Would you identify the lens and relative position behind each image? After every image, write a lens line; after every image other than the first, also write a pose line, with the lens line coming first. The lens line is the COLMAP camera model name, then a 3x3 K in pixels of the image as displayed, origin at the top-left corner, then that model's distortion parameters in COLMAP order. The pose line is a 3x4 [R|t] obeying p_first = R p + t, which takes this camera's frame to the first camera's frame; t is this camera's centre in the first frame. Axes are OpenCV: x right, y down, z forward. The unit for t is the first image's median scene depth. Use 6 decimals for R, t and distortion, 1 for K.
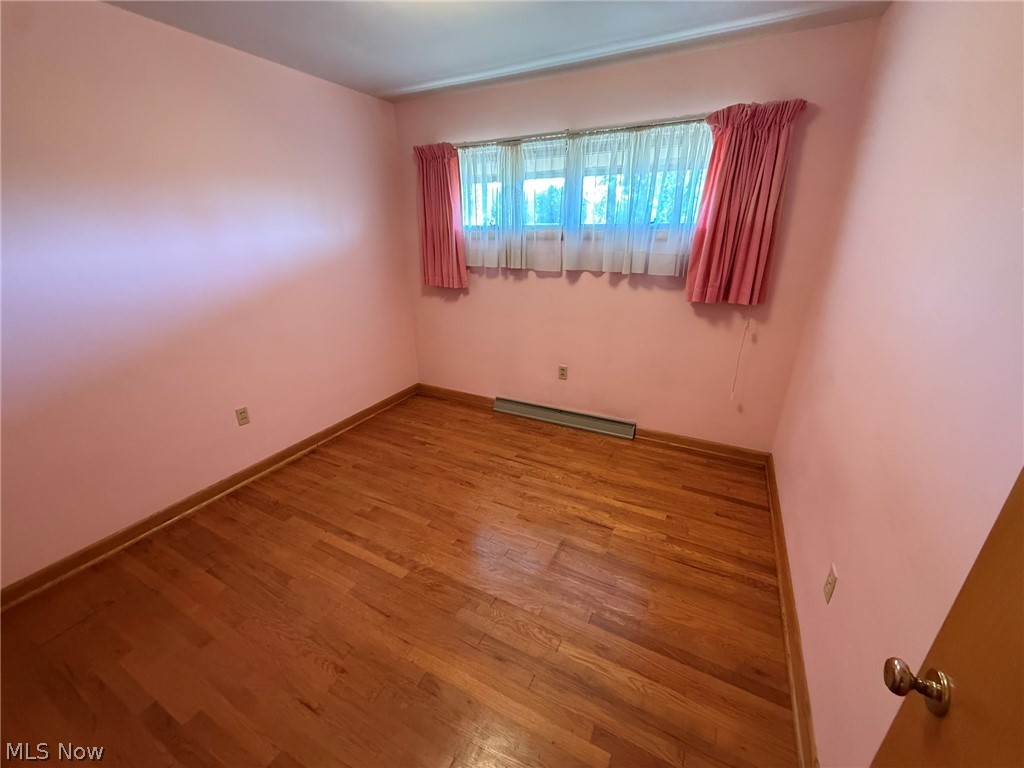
lens RADIAL K [[406.4, 0, 508.0], [0, 406.4, 389.6], [0, 0, 1]] dist [0.000090, -0.000174]
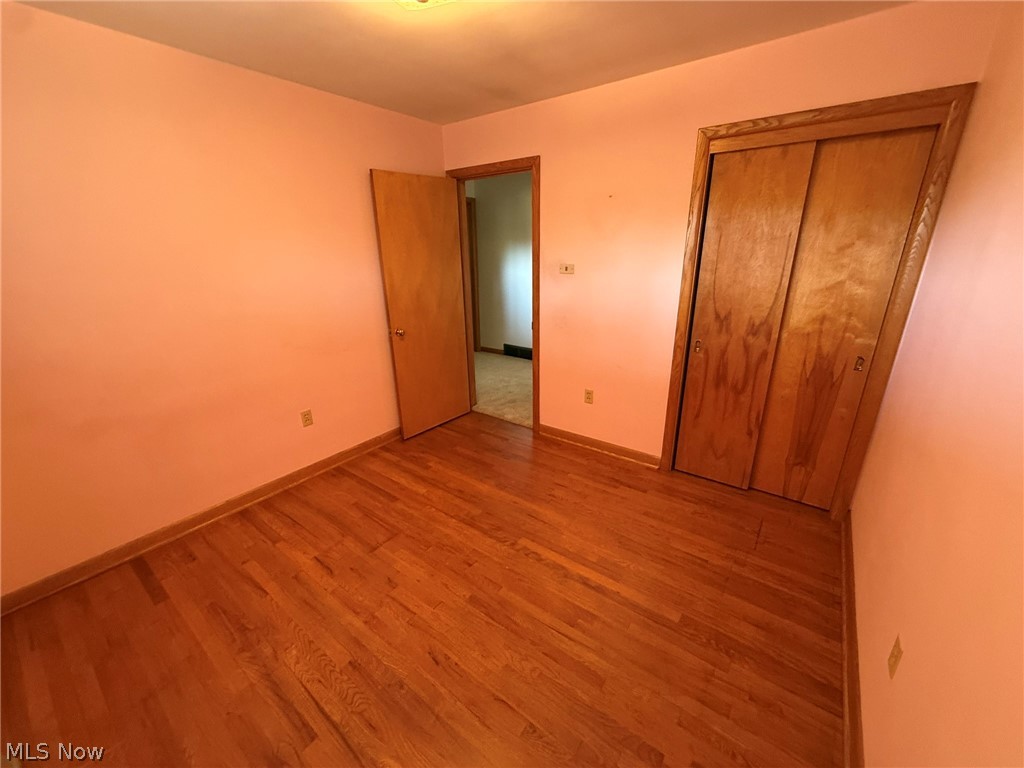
lens RADIAL K [[406.4, 0, 511.9], [0, 406.4, 384.6], [0, 0, 1]] dist [0.000090, -0.000174]
pose [[-0.987329, -0.029342, 0.155953, -0.346344], [0.079855, 0.757391, 0.648060, -0.556245], [-0.137133, 0.652302, -0.745450, 1.380497]]
